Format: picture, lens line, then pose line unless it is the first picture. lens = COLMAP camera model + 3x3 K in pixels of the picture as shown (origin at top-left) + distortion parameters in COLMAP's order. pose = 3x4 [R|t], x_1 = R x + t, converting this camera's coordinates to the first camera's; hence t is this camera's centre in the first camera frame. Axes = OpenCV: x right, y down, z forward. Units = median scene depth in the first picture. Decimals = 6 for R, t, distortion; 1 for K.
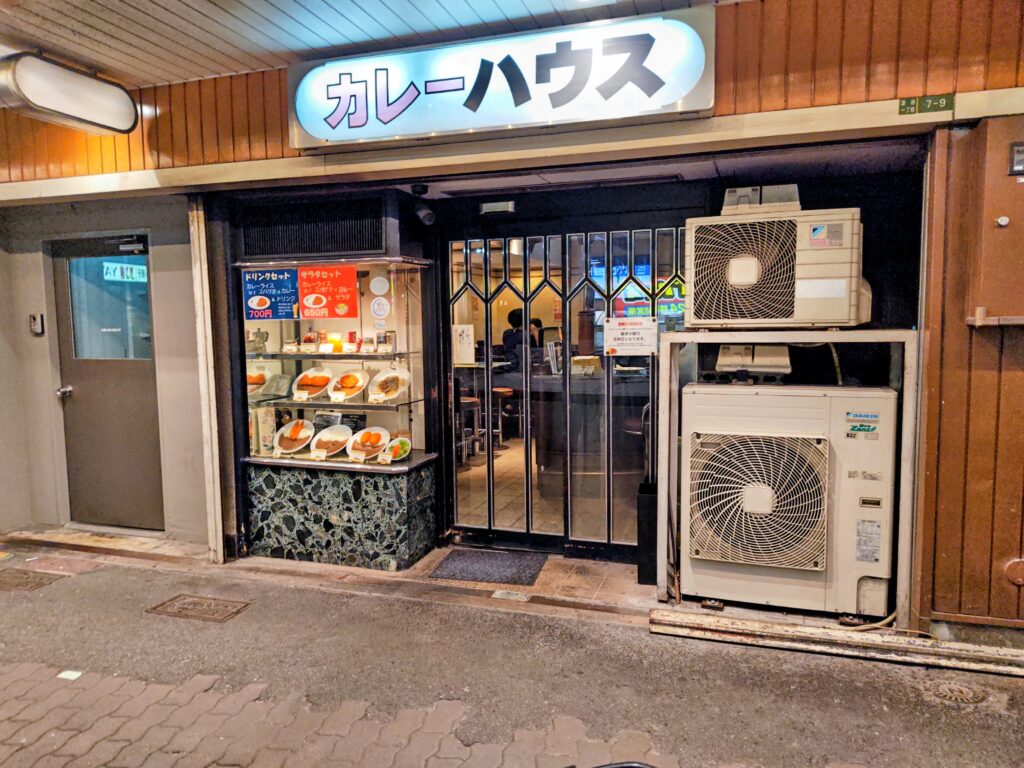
lens RADIAL K [[698.1, 0, 517.6], [0, 698.1, 386.1], [0, 0, 1]] dist [-0.009901, -0.003384]
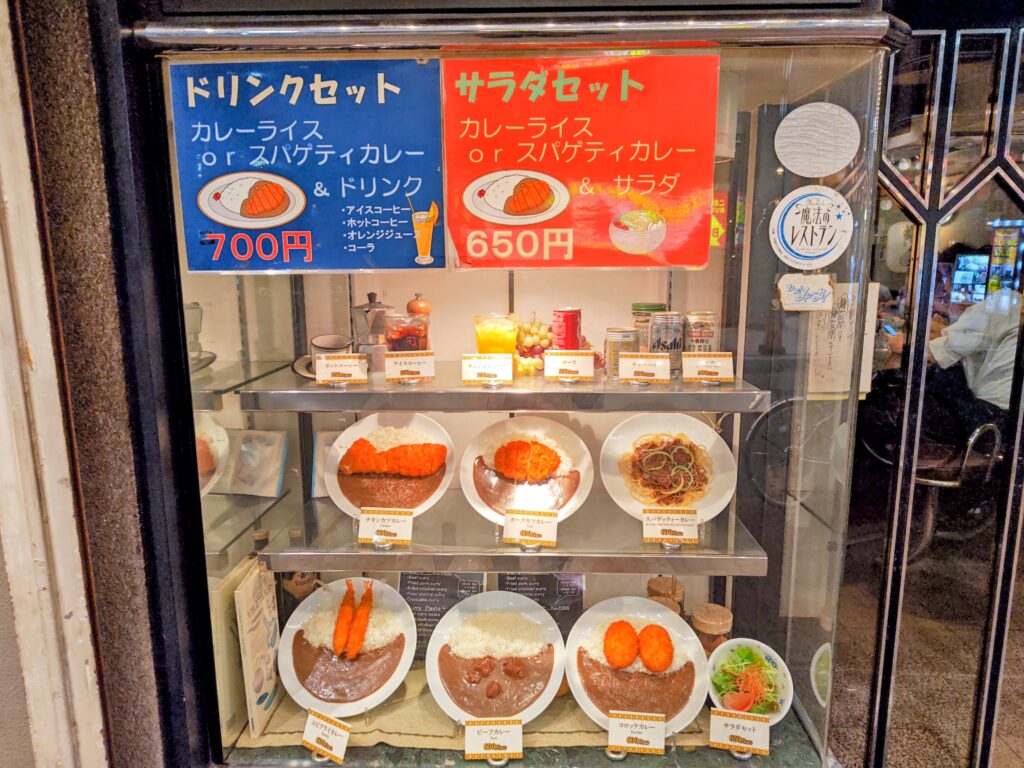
lens RADIAL K [[698.1, 0, 504.8], [0, 698.1, 382.1], [0, 0, 1]] dist [-0.009901, -0.003384]
pose [[0.958343, -0.045698, 0.281941, -0.359666], [0.020671, 0.995626, 0.091110, -0.077063], [-0.284871, -0.081486, 0.955096, 0.738686]]
